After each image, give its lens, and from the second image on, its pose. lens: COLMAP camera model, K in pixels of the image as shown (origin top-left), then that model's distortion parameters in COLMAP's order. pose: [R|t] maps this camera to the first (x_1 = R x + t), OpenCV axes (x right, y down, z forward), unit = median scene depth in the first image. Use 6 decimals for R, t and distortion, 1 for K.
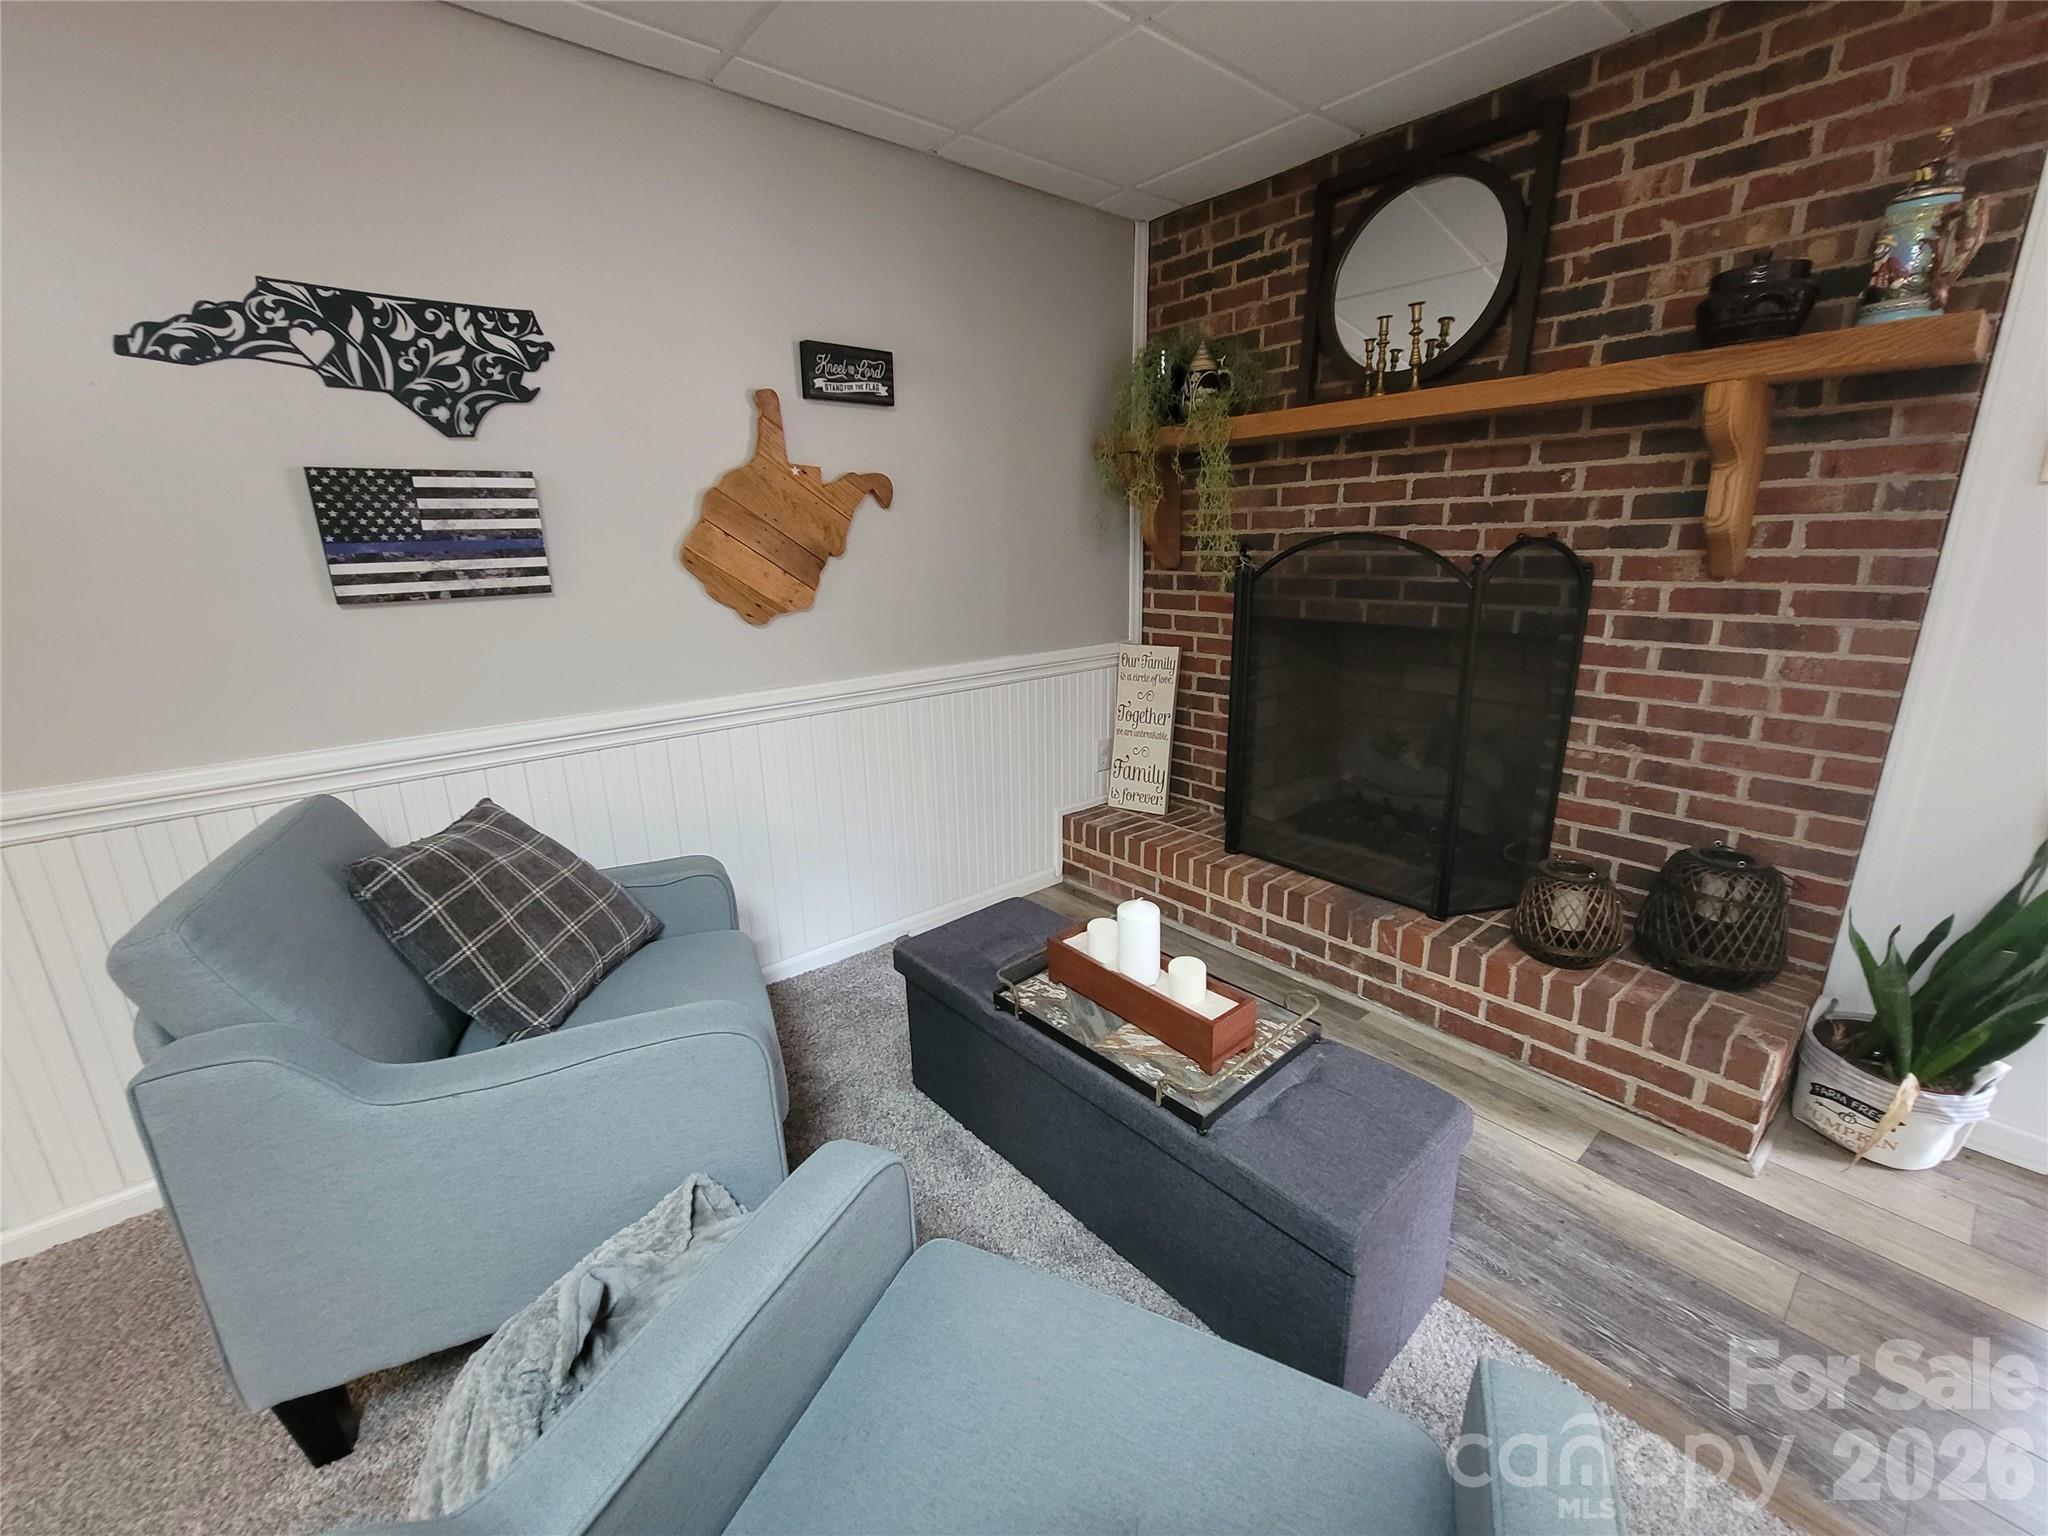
lens RADIAL K [[838.1, 0, 1019.5], [0, 838.1, 768.2], [0, 0, 1]] dist [-0.003275, 0.001332]
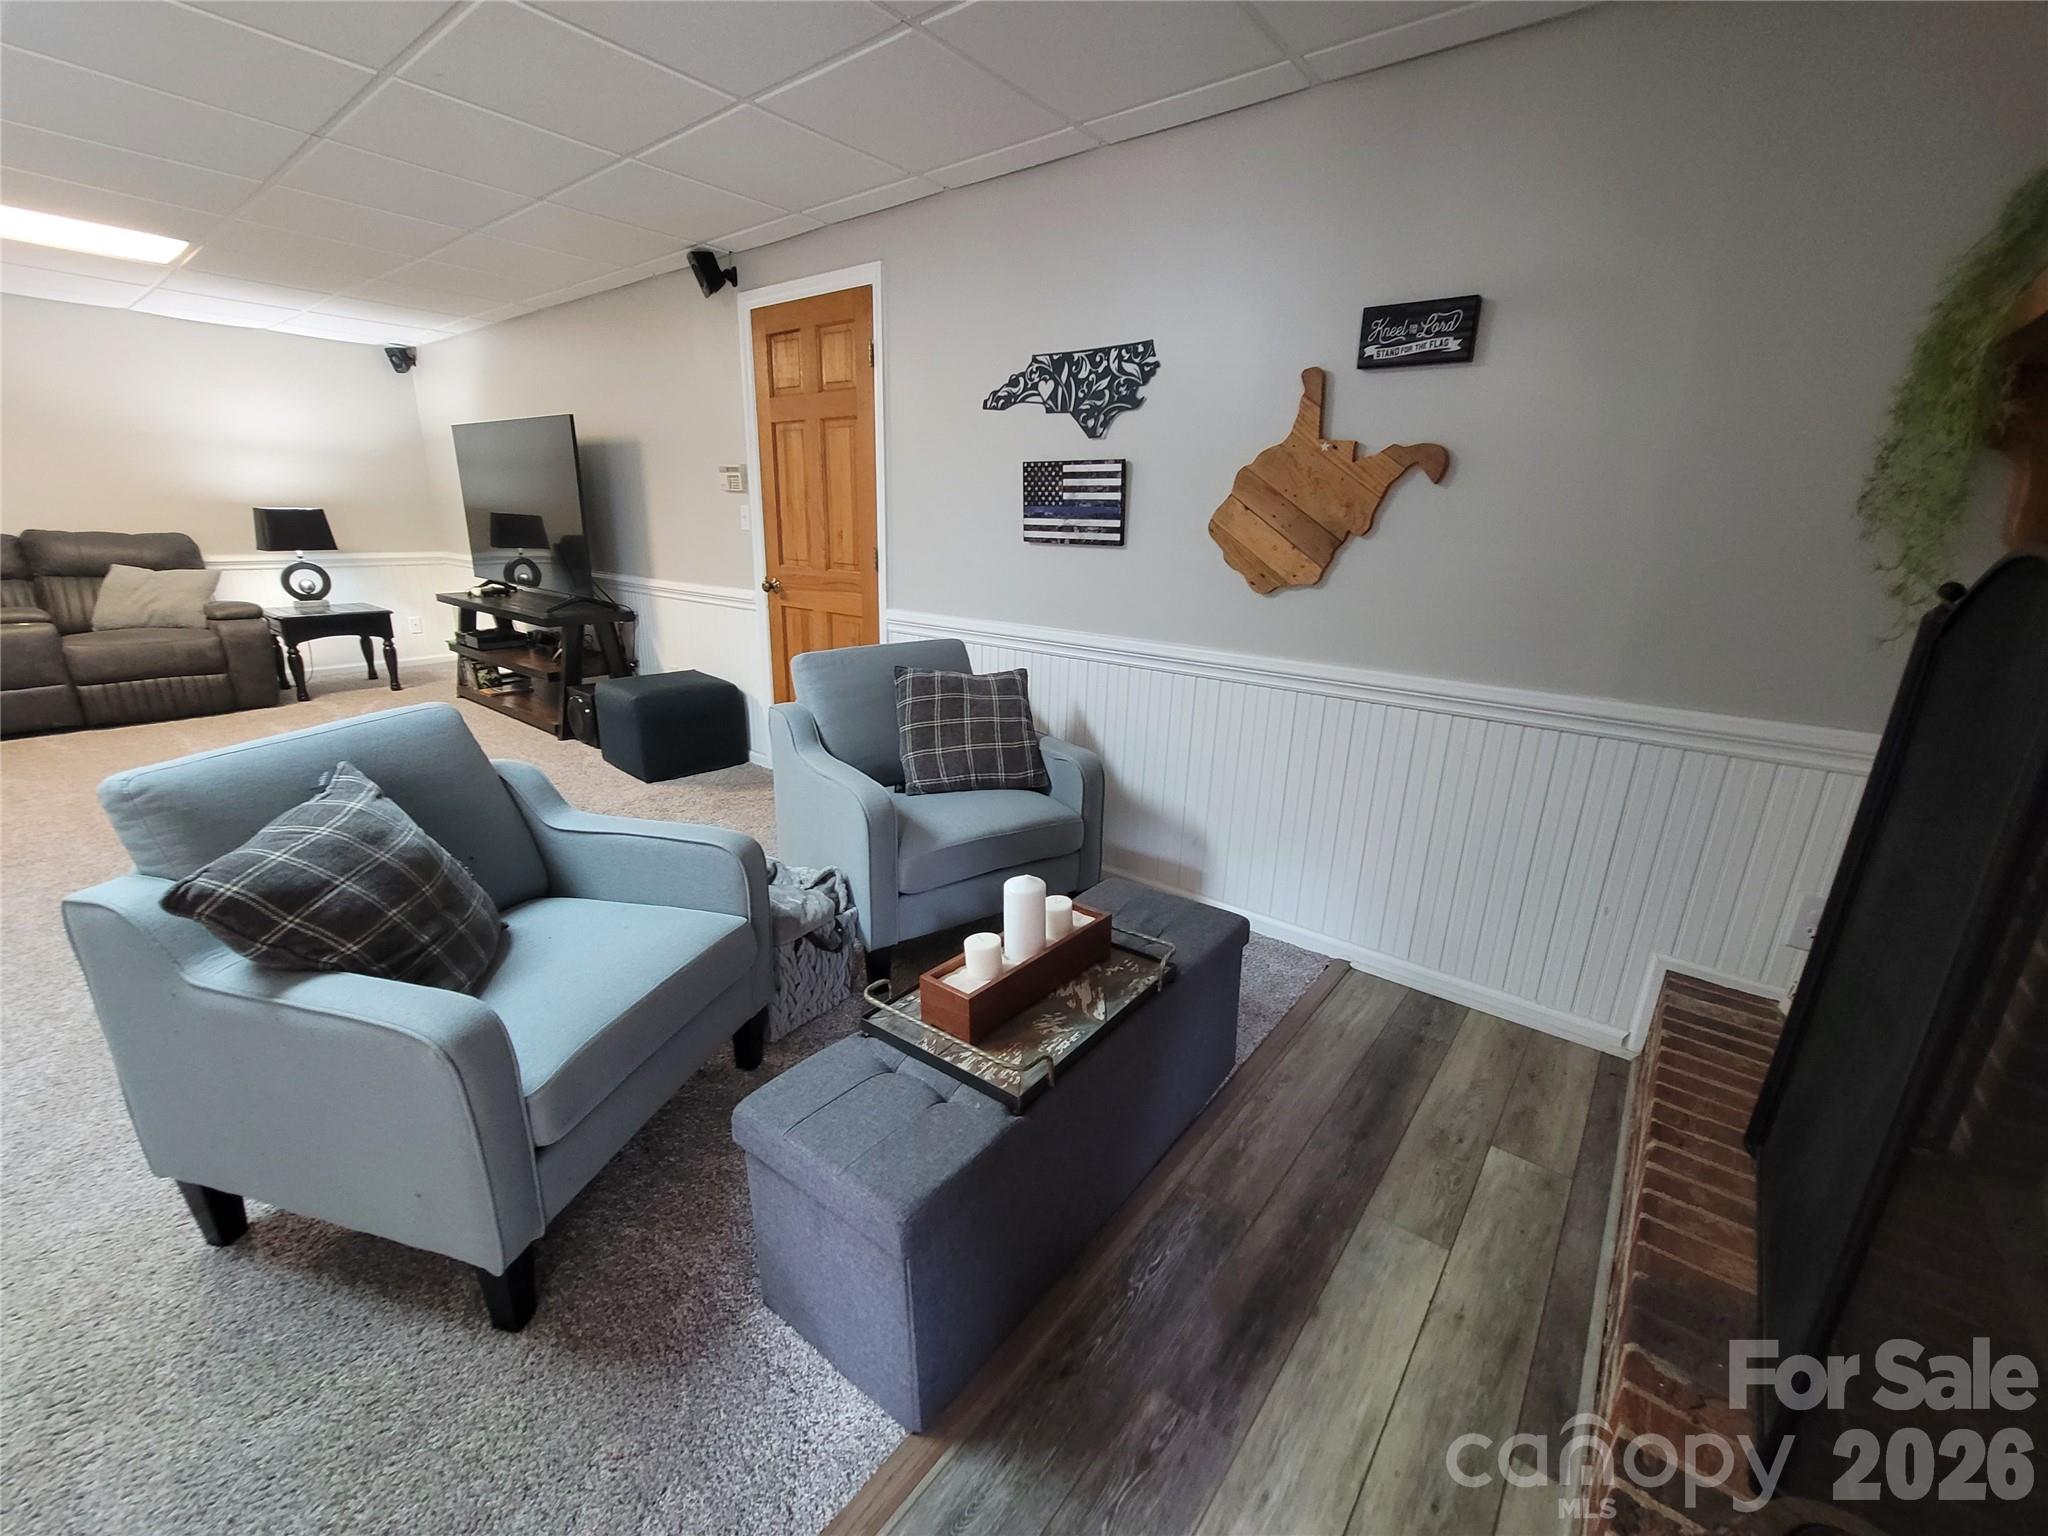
lens RADIAL K [[838.1, 0, 1022.8], [0, 838.1, 771.2], [0, 0, 1]] dist [-0.003275, 0.001332]
pose [[0.197550, 0.310891, -0.929688, 0.864105], [-0.291487, 0.924112, 0.247088, -0.169223], [0.935953, 0.222180, 0.273179, 0.578621]]
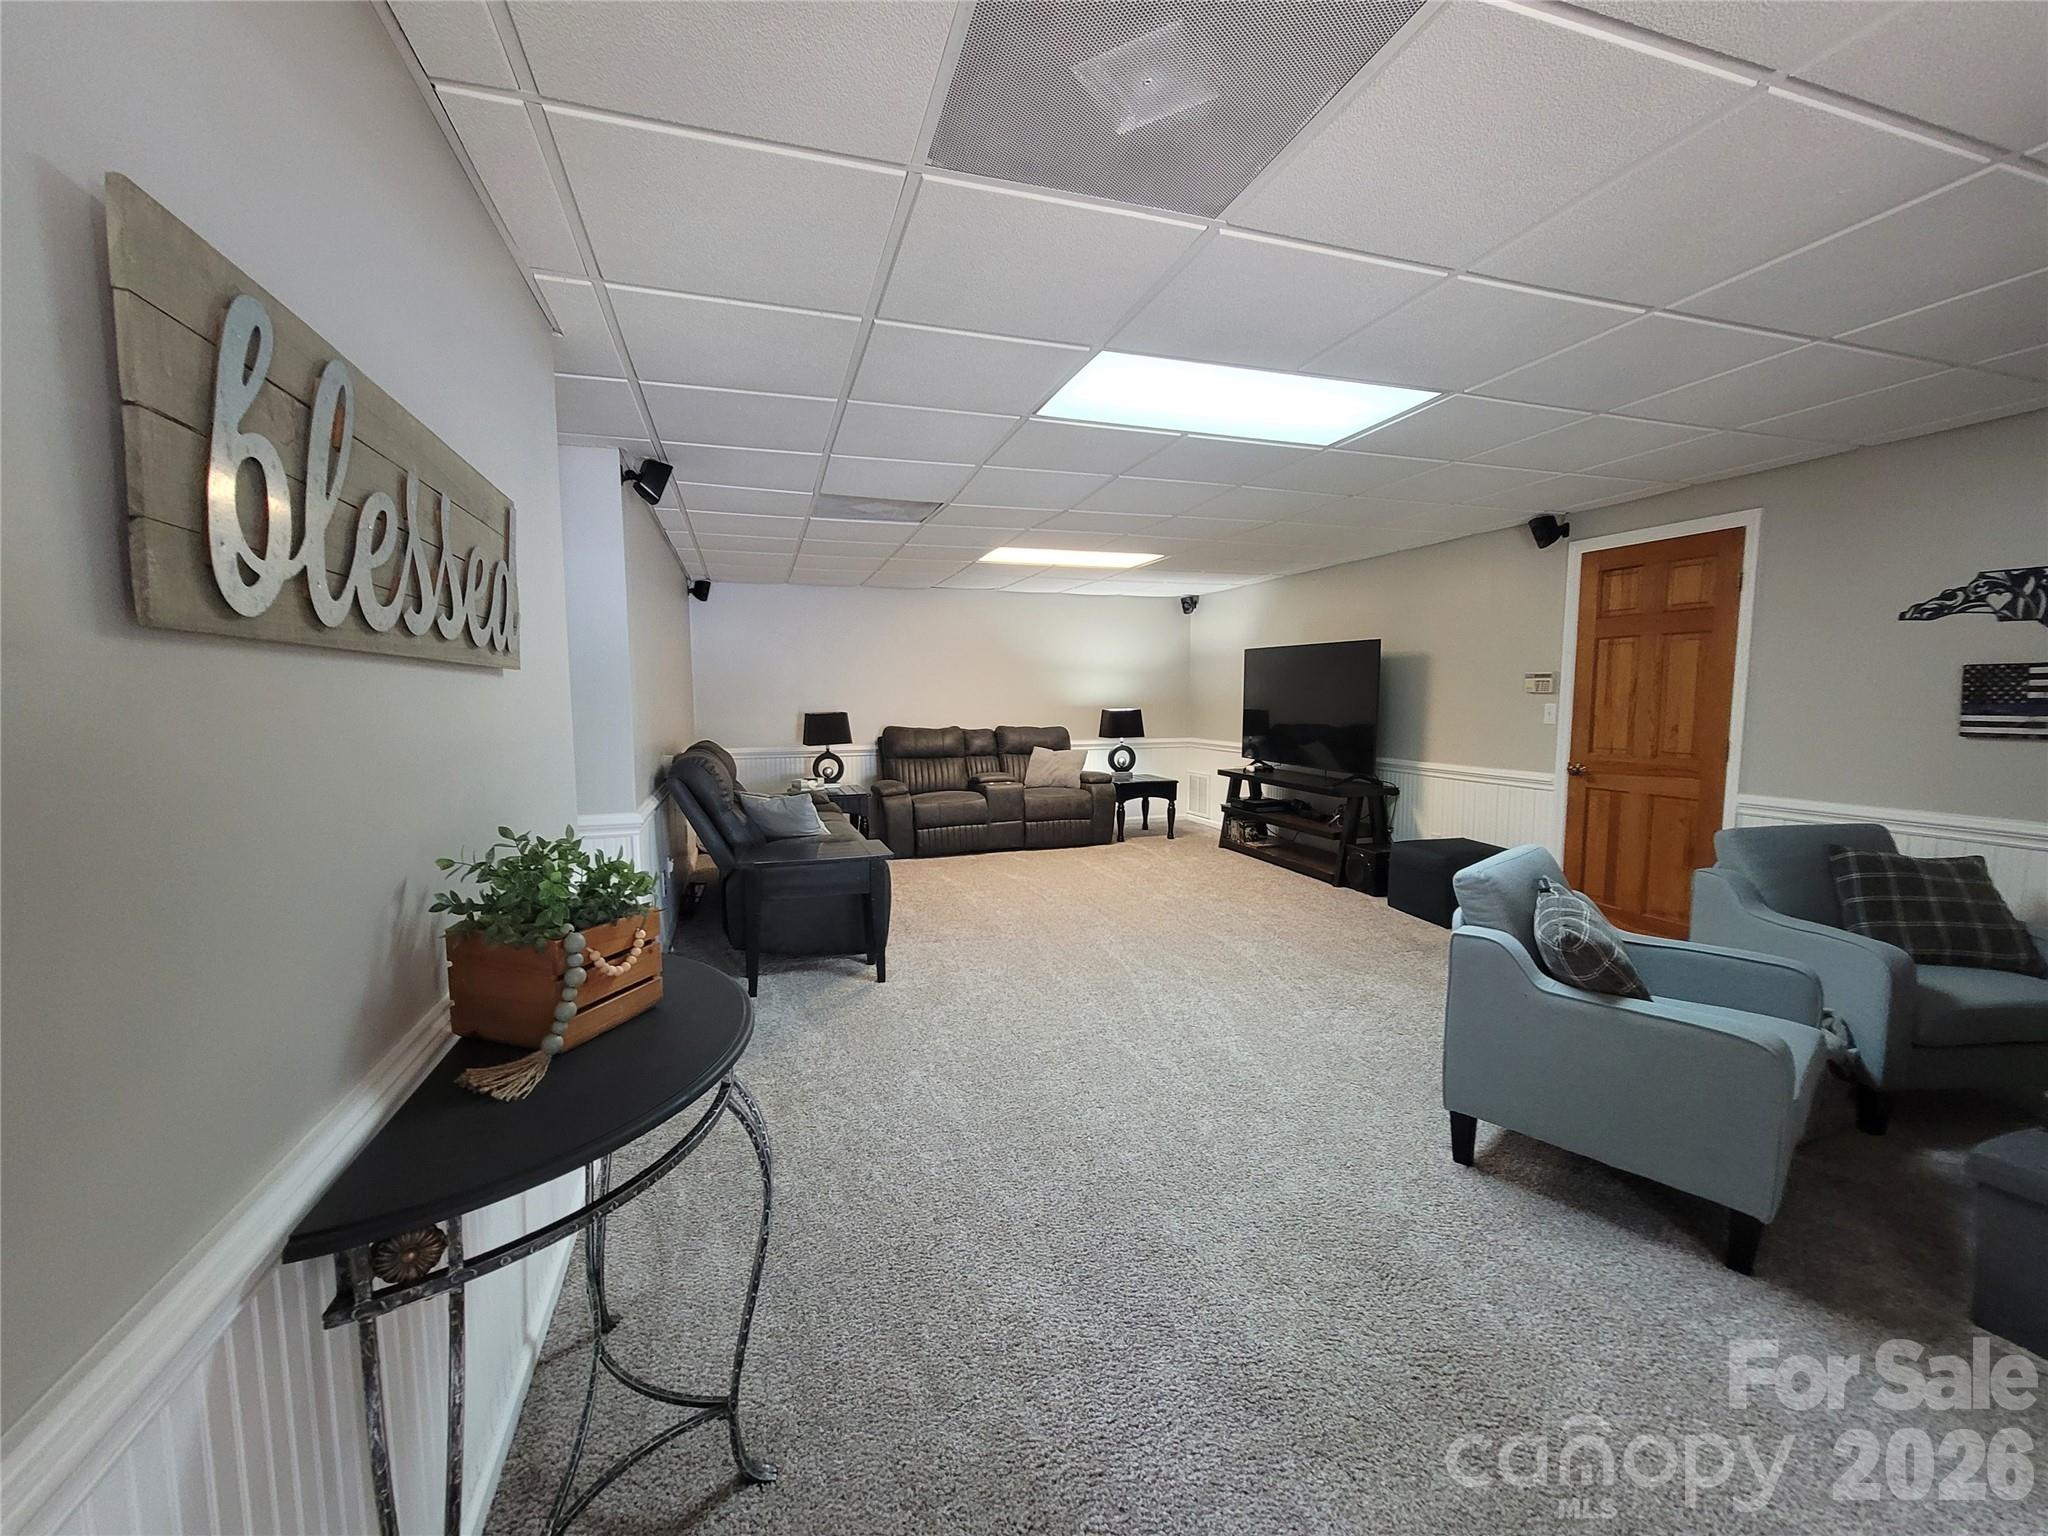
lens RADIAL K [[838.1, 0, 1027.0], [0, 838.1, 769.6], [0, 0, 1]] dist [-0.003275, 0.001332]
pose [[-0.371414, 0.106038, -0.922392, 1.495234], [-0.238877, 0.949100, 0.205295, -0.014708], [0.897212, 0.296588, -0.327179, -0.188930]]
